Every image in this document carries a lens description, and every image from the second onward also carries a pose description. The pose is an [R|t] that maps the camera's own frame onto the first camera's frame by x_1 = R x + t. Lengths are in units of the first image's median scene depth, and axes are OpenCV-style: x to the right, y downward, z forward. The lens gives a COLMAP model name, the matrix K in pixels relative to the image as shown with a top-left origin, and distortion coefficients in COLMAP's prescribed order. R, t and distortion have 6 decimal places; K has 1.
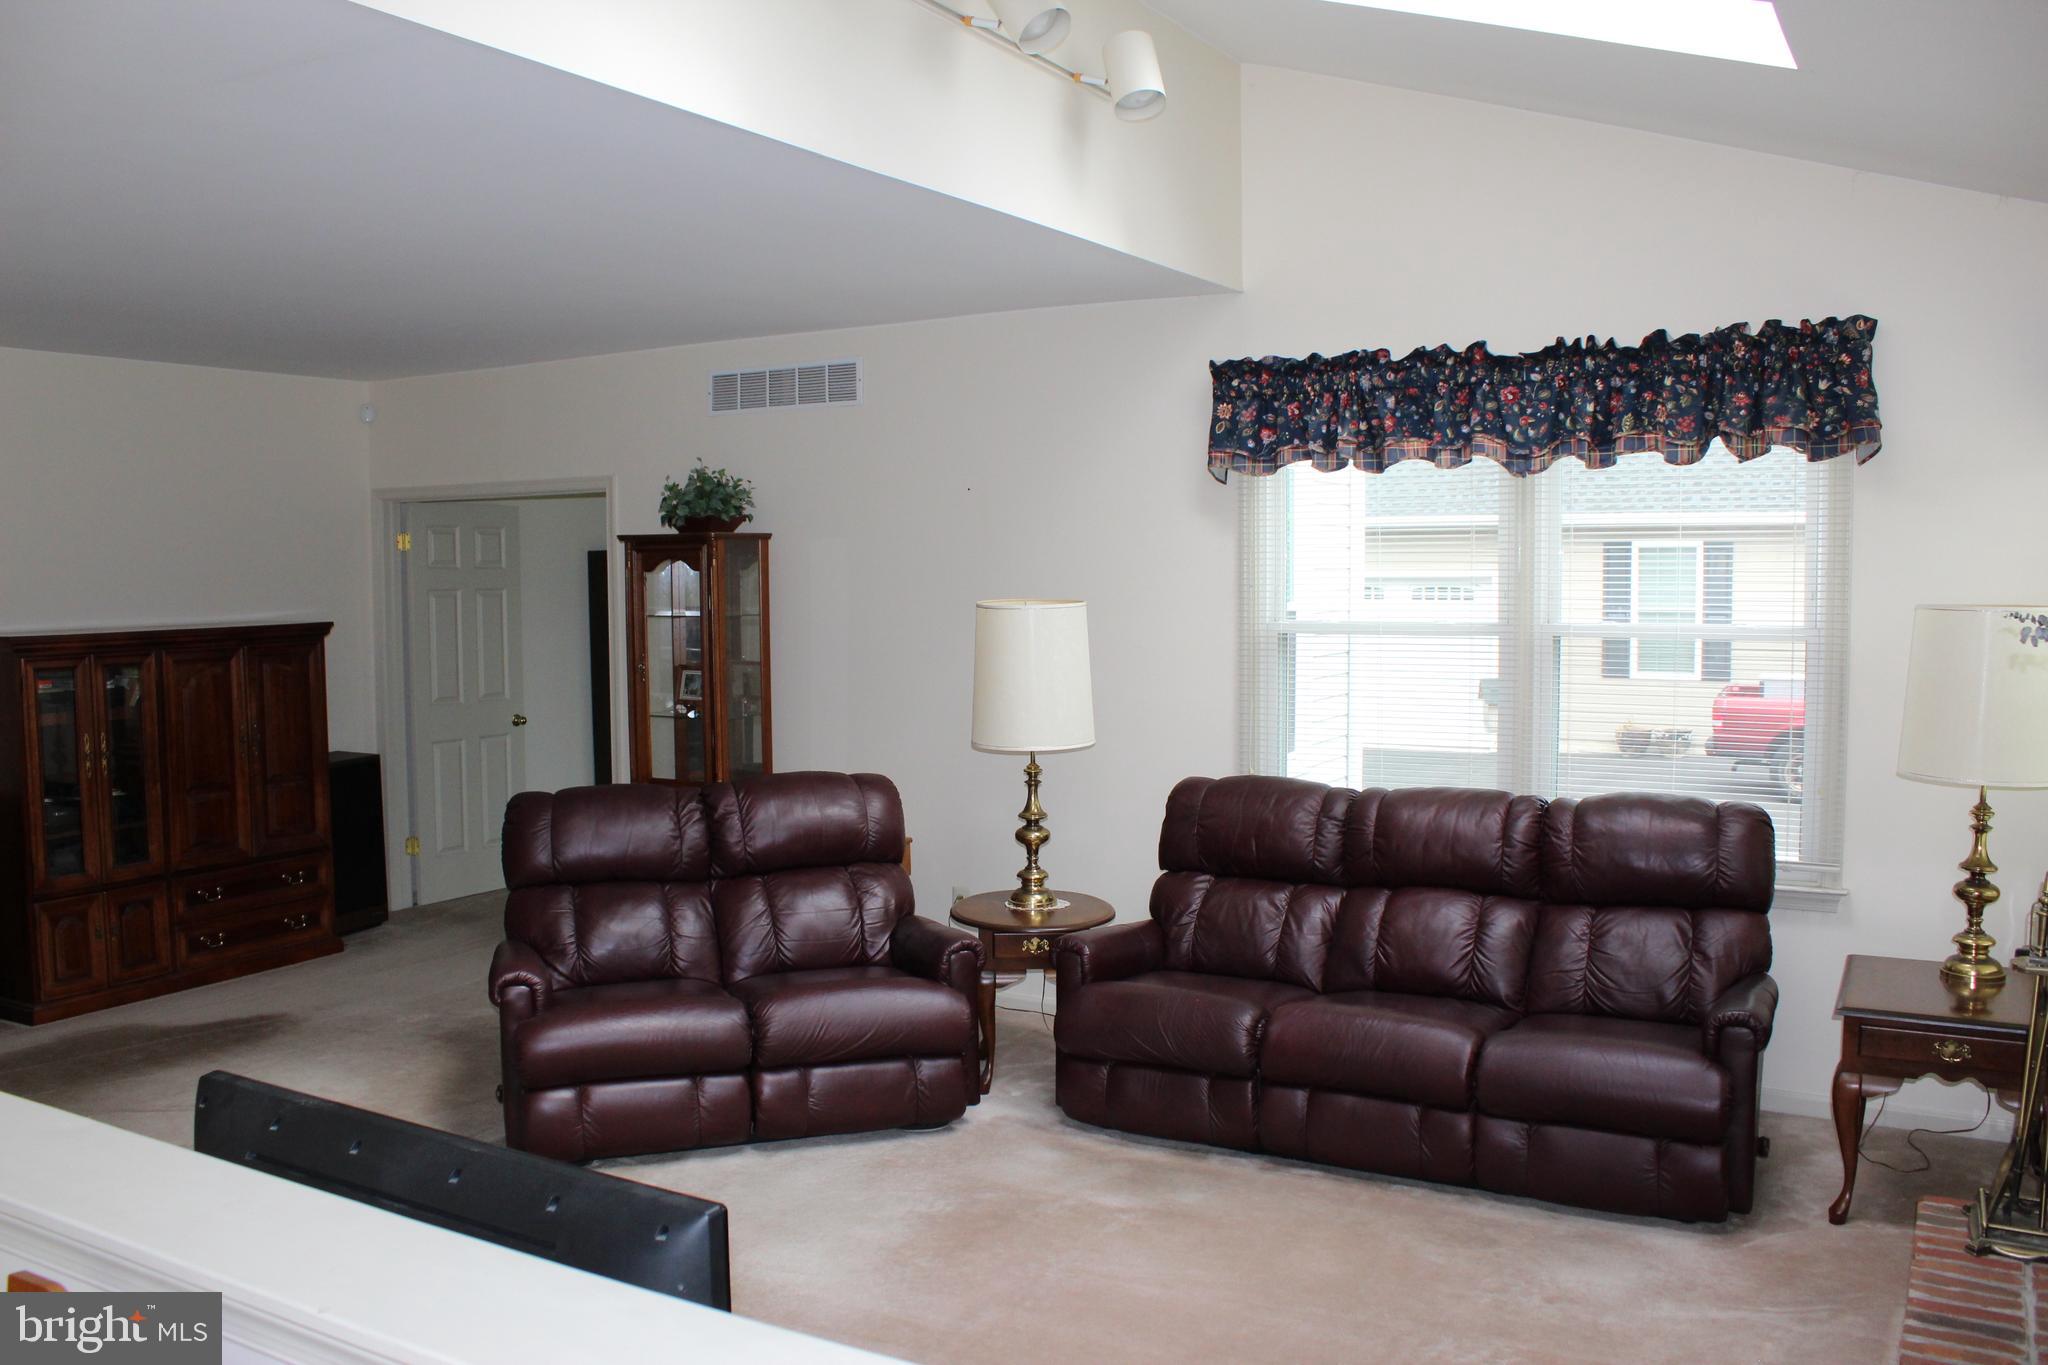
lens RADIAL K [[1707.0, 0, 1027.6], [0, 1707.0, 688.0], [0, 0, 1]] dist [-0.166856, 0.142361]
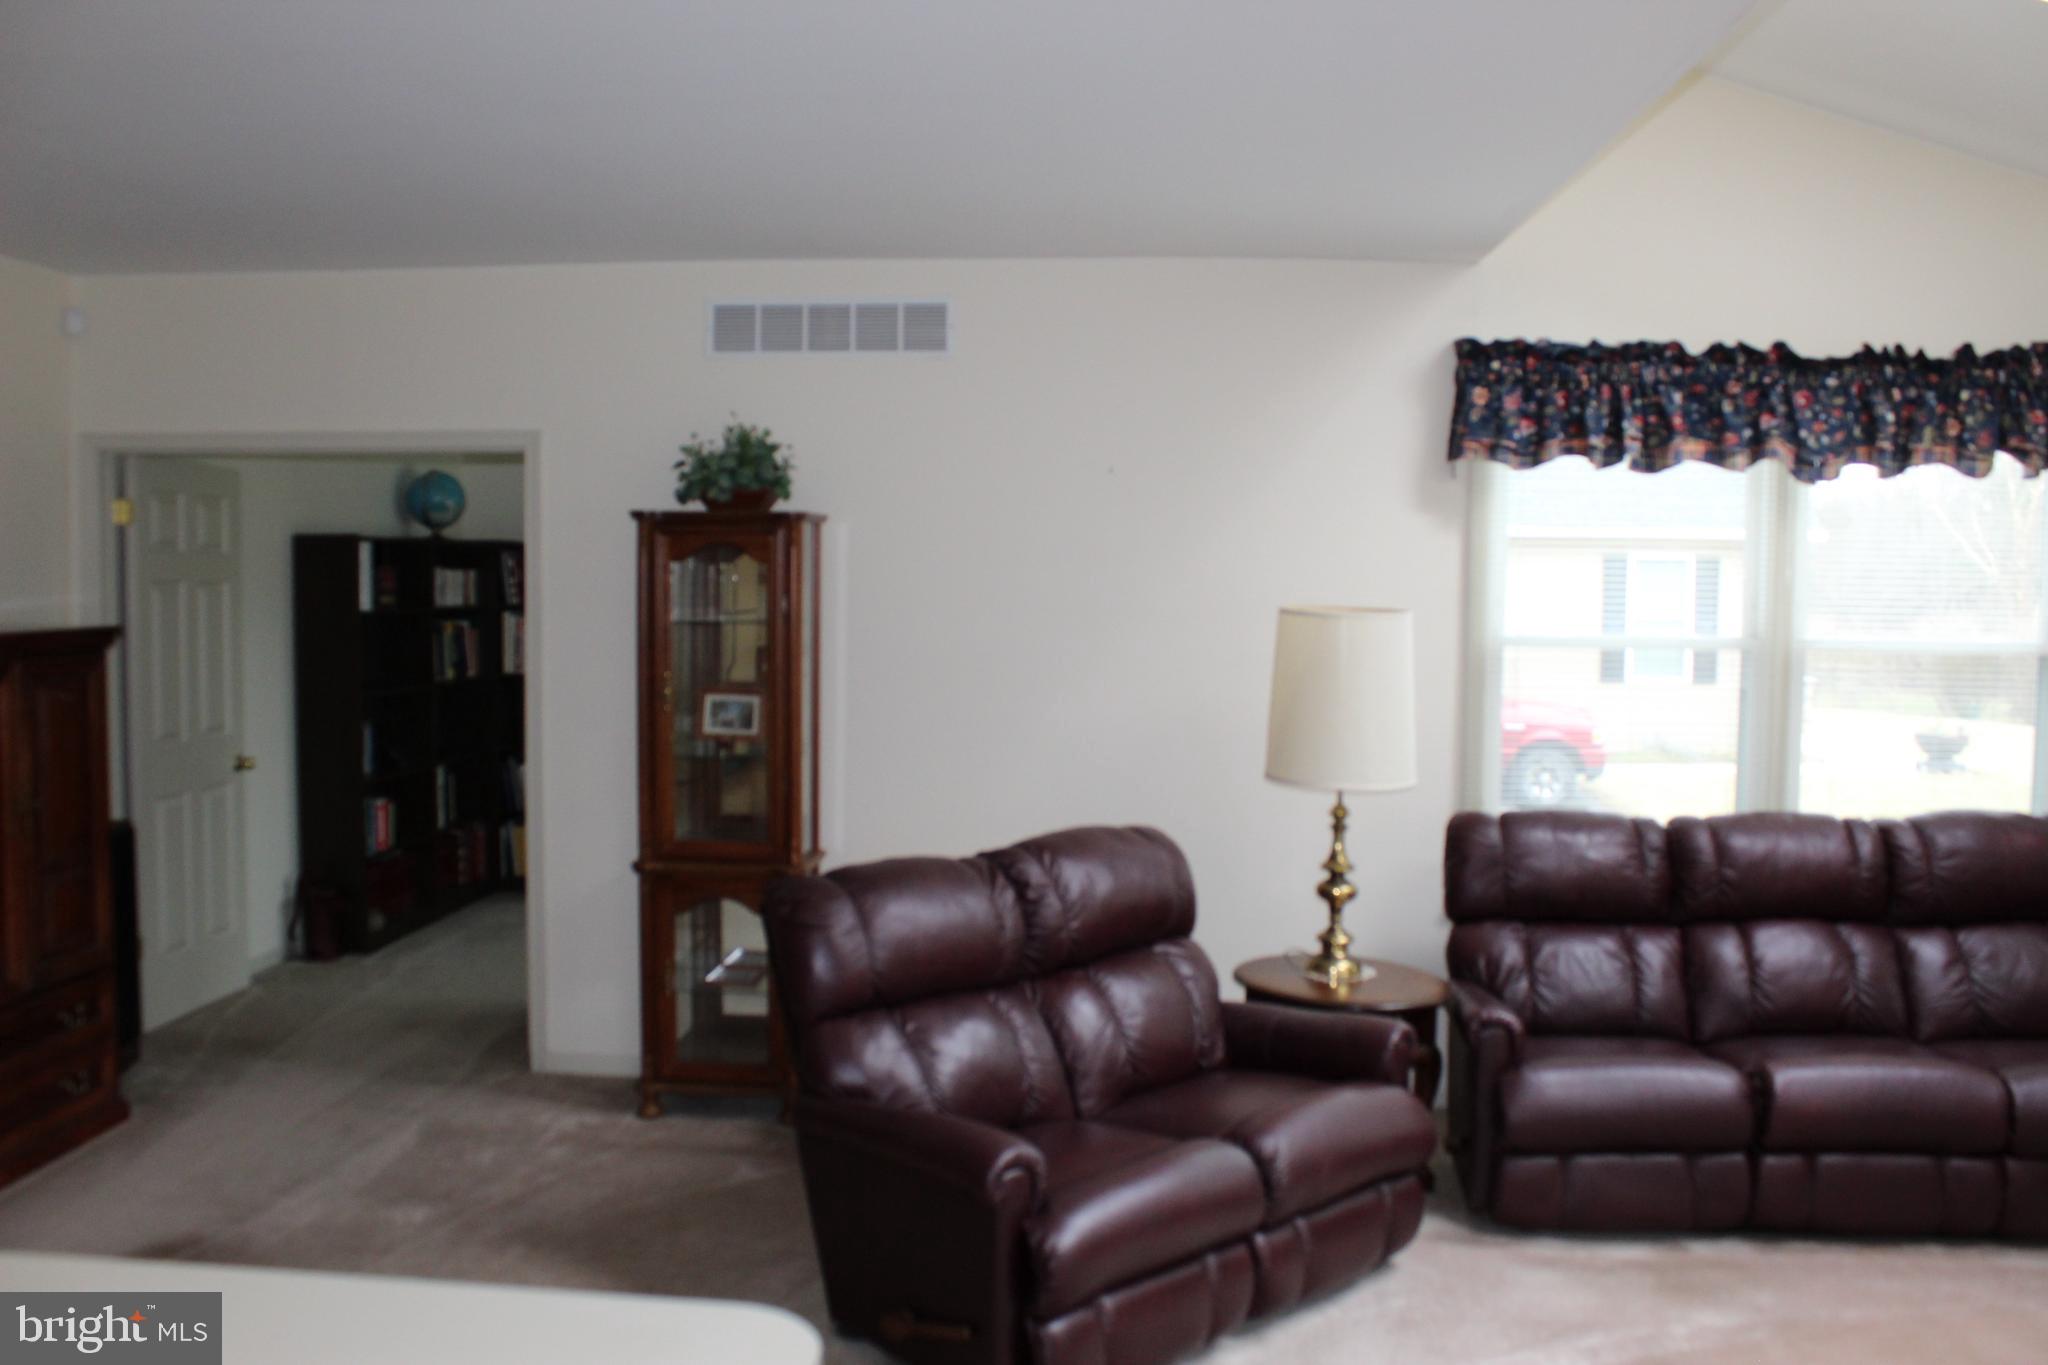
lens RADIAL K [[1707.0, 0, 1018.4], [0, 1707.0, 666.6], [0, 0, 1]] dist [-0.166856, 0.142361]
pose [[0.899520, -0.005410, 0.436847, -0.503512], [0.012515, 0.999832, -0.013388, -0.013361], [-0.436701, 0.017510, 0.899436, 0.329039]]
